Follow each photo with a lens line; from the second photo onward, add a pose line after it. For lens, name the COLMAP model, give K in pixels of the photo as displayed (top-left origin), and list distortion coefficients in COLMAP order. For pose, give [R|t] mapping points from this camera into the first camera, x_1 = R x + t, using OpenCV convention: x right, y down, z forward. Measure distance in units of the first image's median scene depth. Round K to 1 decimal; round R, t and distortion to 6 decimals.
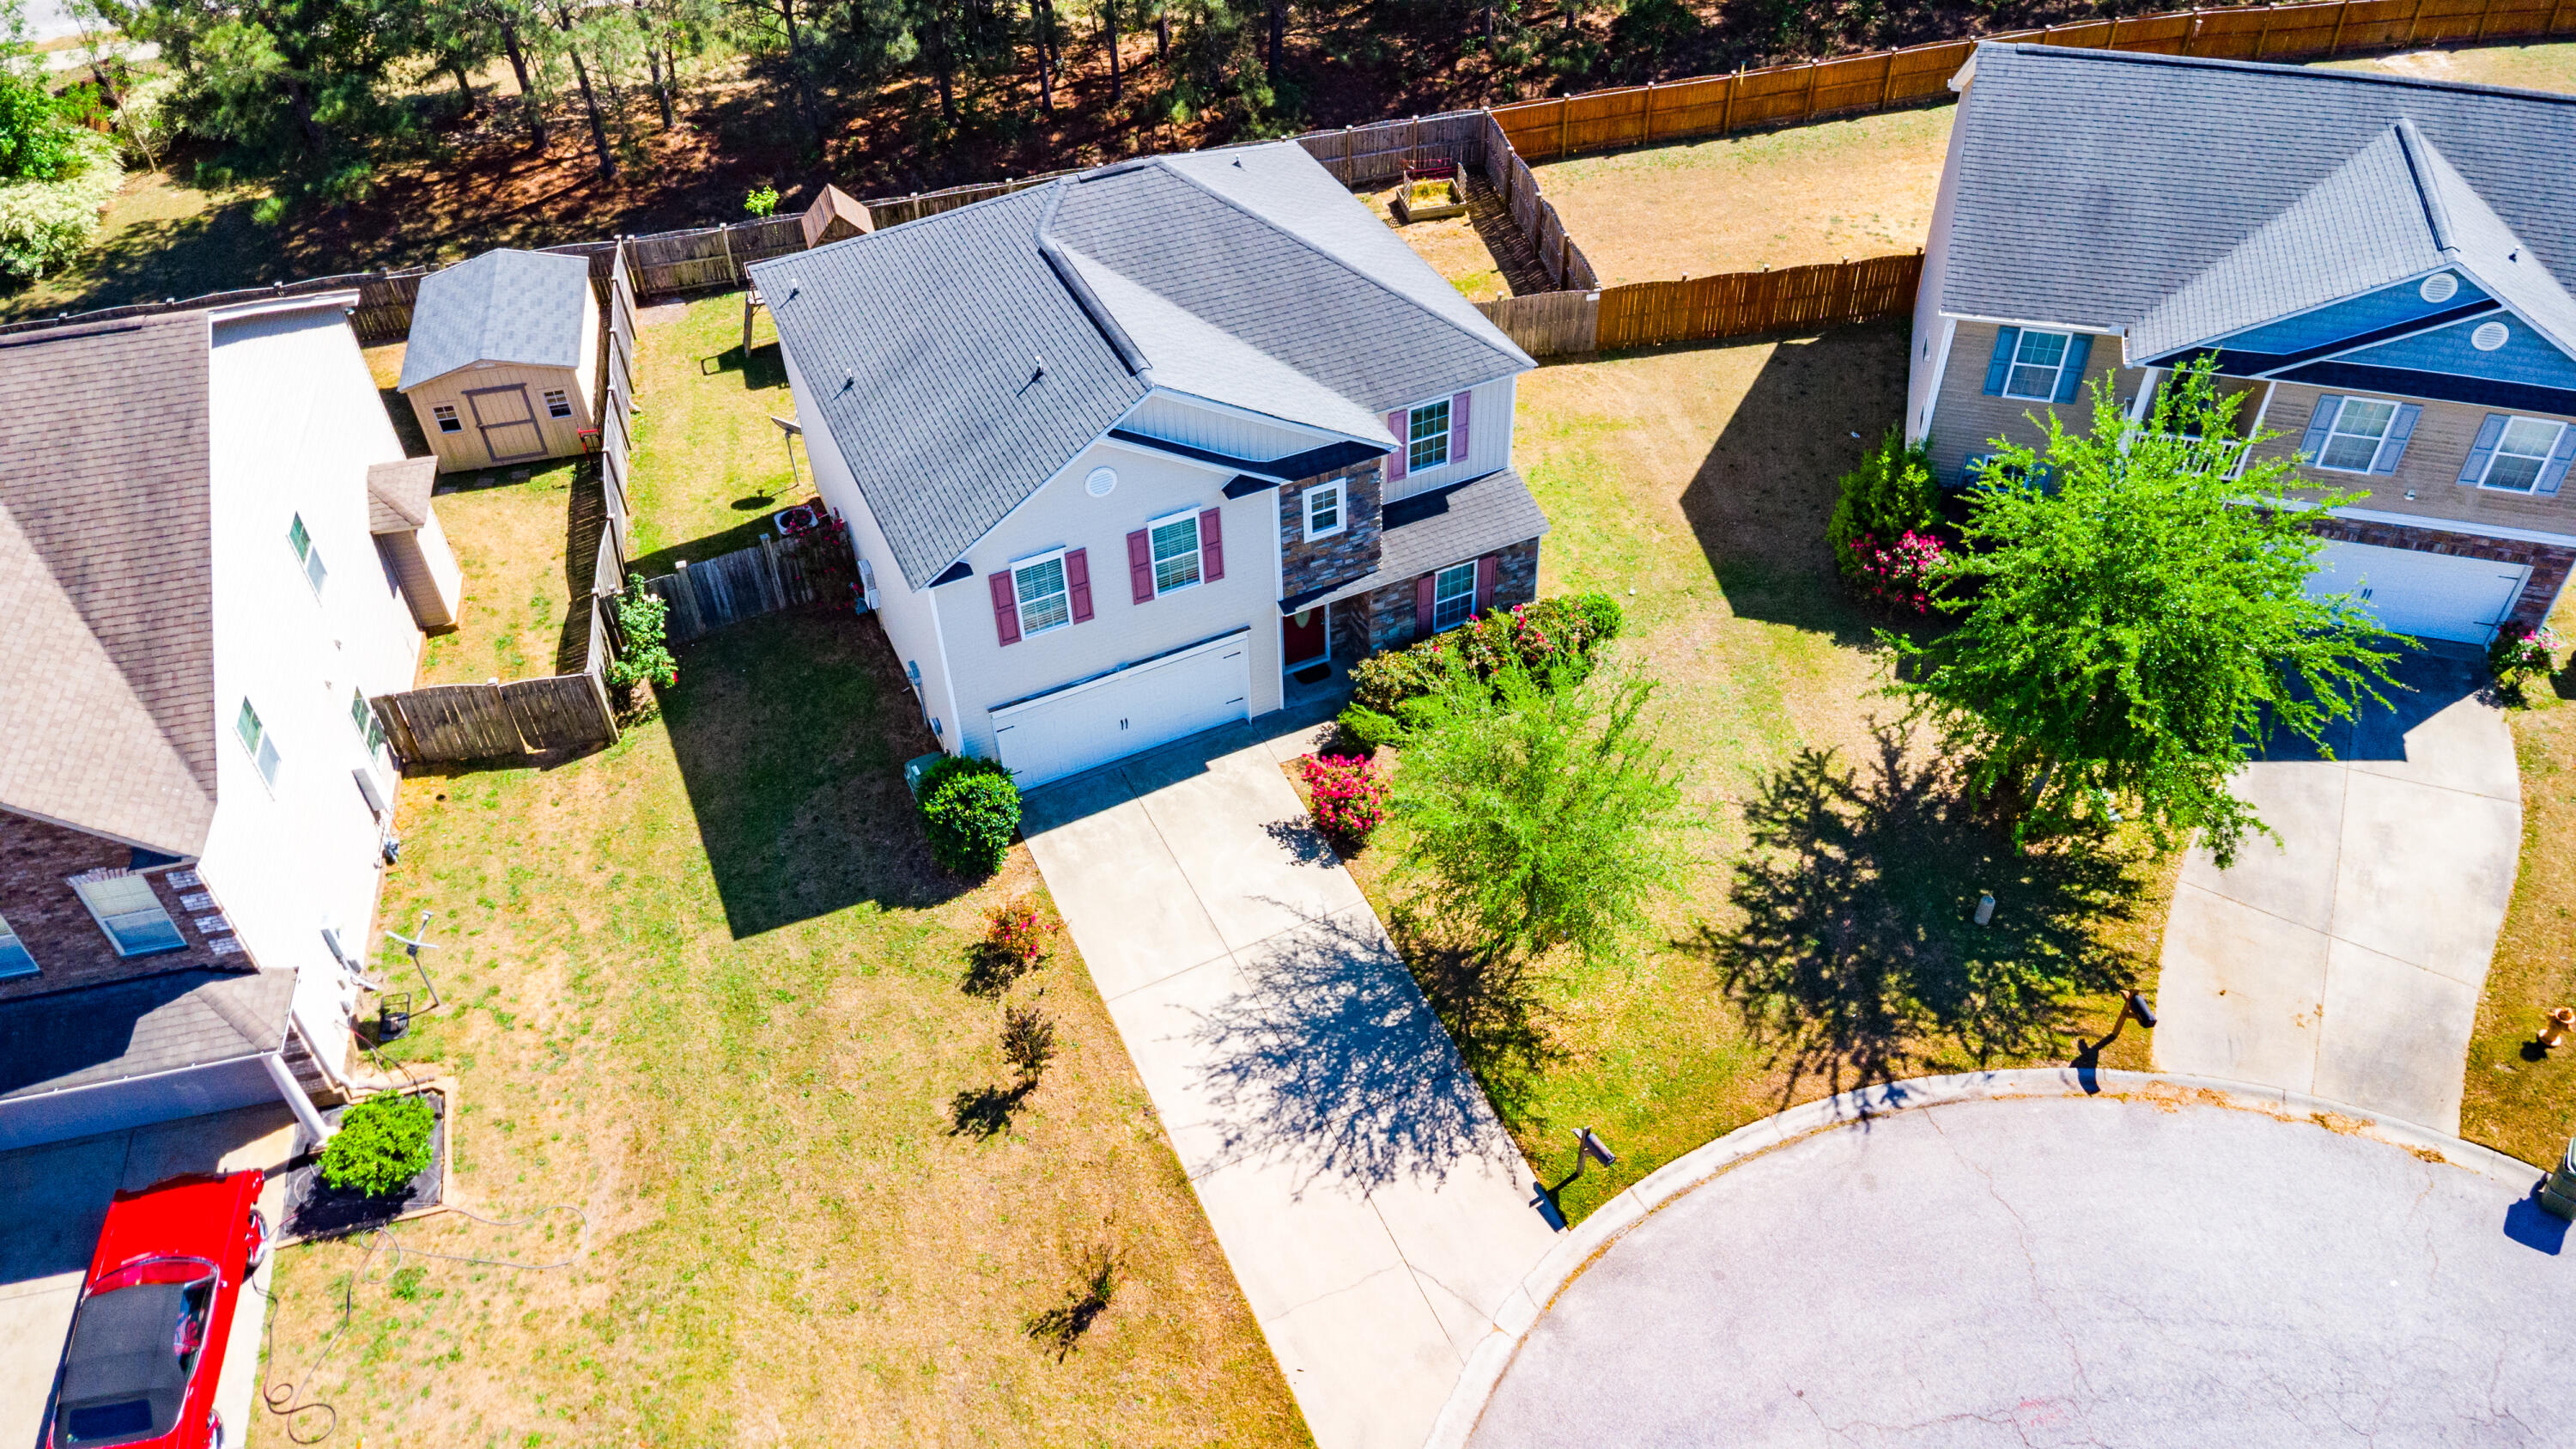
lens RADIAL K [[1865.8, 0, 1288.0], [0, 1865.8, 724.5], [0, 0, 1]] dist [0.005490, 0.007709]
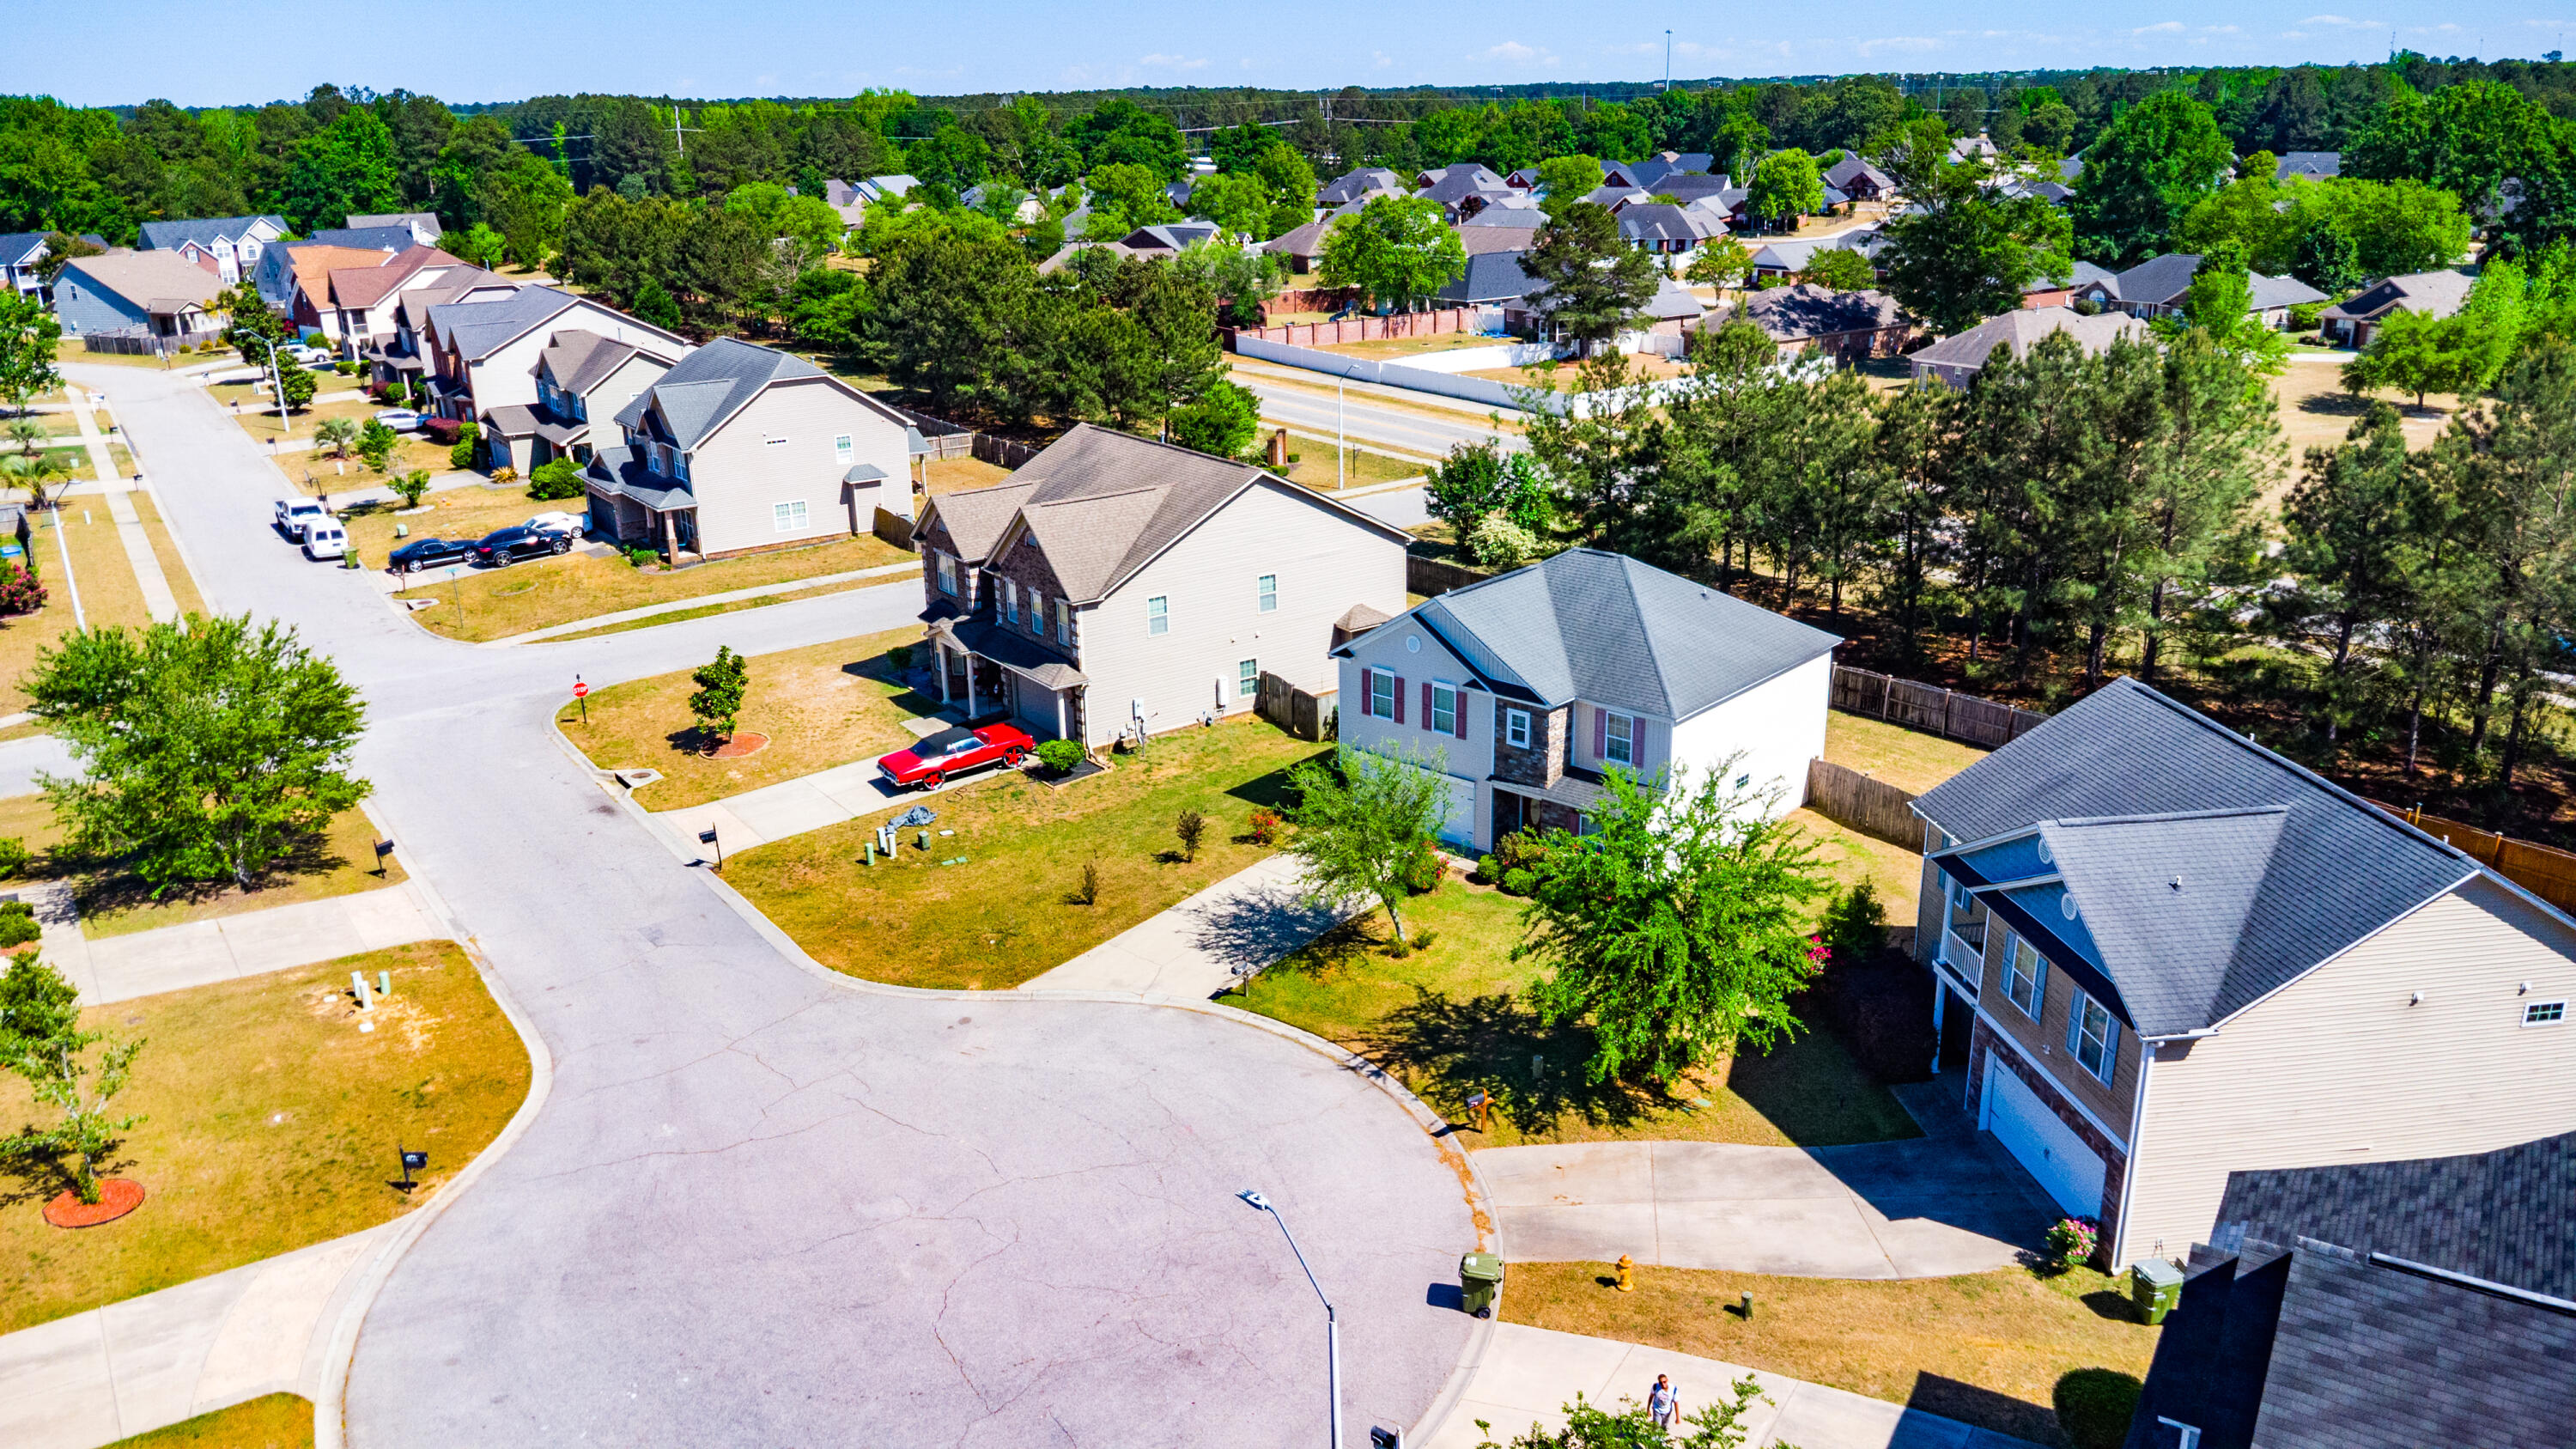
lens RADIAL K [[1865.8, 0, 1288.0], [0, 1865.8, 724.5], [0, 0, 1]] dist [0.005490, 0.007709]
pose [[0.388492, 0.312030, -0.867013, 1.463052], [-0.622363, 0.782723, 0.002826, 0.008747], [0.679513, 0.538499, 0.498278, 0.007619]]
